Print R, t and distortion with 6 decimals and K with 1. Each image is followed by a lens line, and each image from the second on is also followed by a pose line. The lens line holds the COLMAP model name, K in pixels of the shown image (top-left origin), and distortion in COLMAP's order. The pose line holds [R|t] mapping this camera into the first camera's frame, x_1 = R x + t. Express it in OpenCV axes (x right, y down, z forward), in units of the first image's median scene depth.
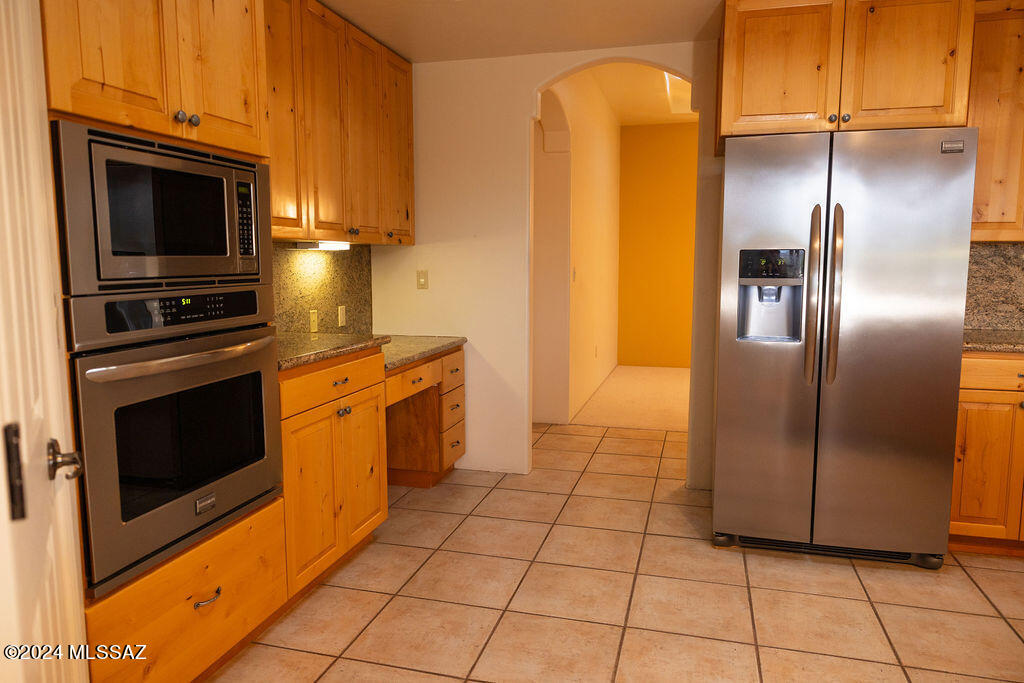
lens RADIAL K [[704.9, 0, 512.0], [0, 704.9, 341.5], [0, 0, 1]] dist [0.003698, 0.003523]
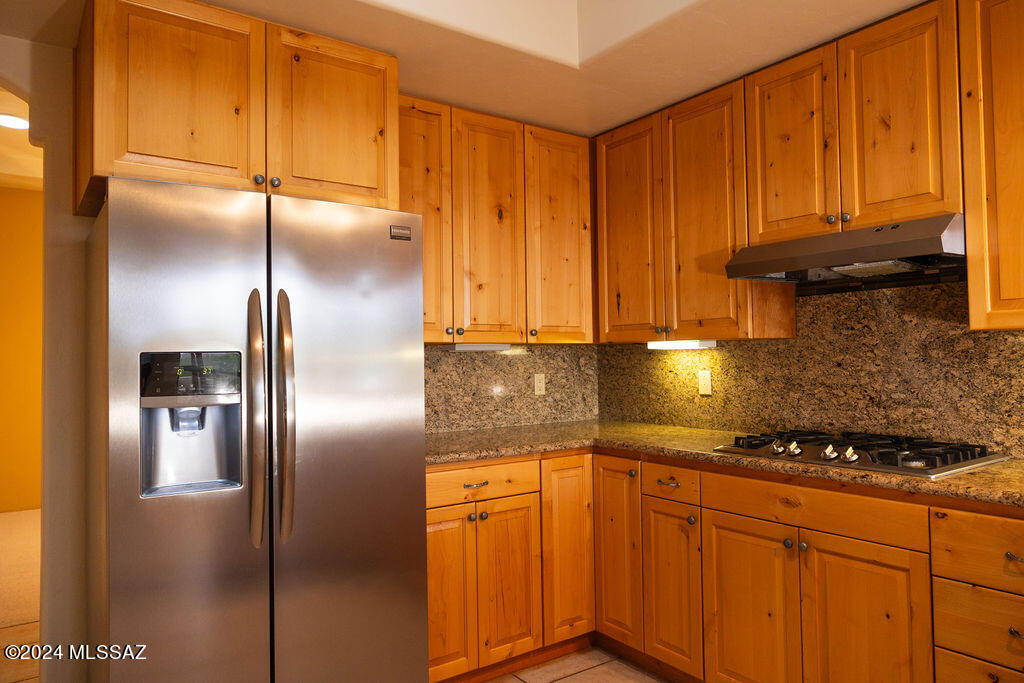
lens RADIAL K [[681.8, 0, 512.0], [0, 681.8, 341.5], [0, 0, 1]] dist [-0.006521, 0.000396]
pose [[0.630719, 0.008906, 0.775960, 0.060569], [0.103507, 0.990034, -0.095497, -0.046493], [-0.769077, 0.140549, 0.623511, 0.359732]]
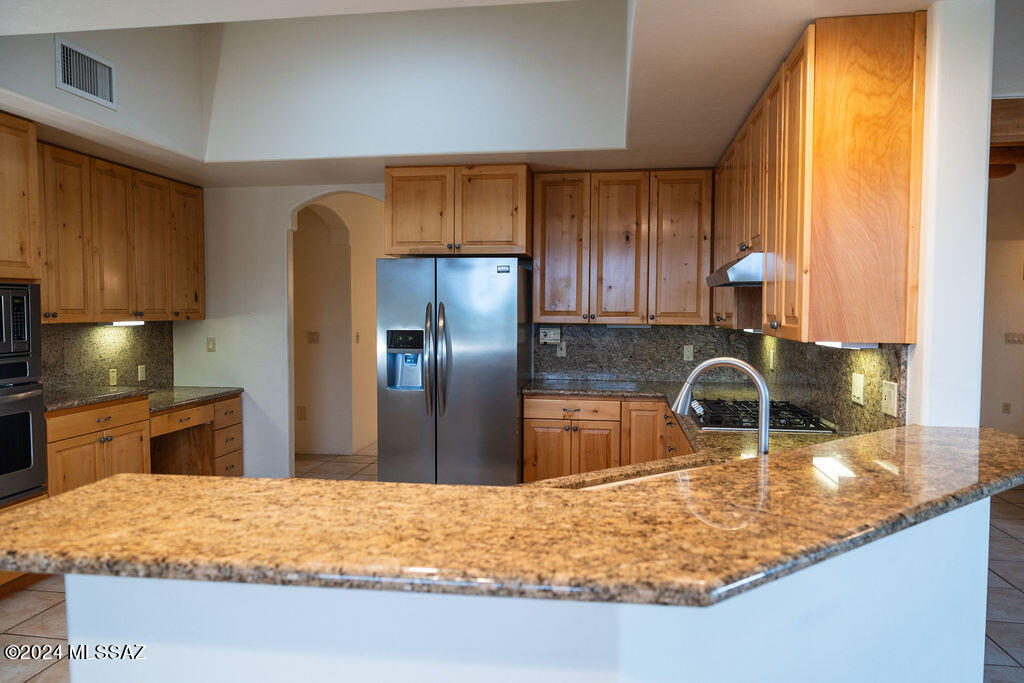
lens RADIAL K [[681.8, 0, 512.0], [0, 681.8, 341.5], [0, 0, 1]] dist [-0.006521, 0.000396]
pose [[0.993259, -0.001632, 0.115909, 0.414906], [0.009505, 0.997680, -0.067408, -0.002230], [-0.115530, 0.068055, 0.990970, -0.498525]]
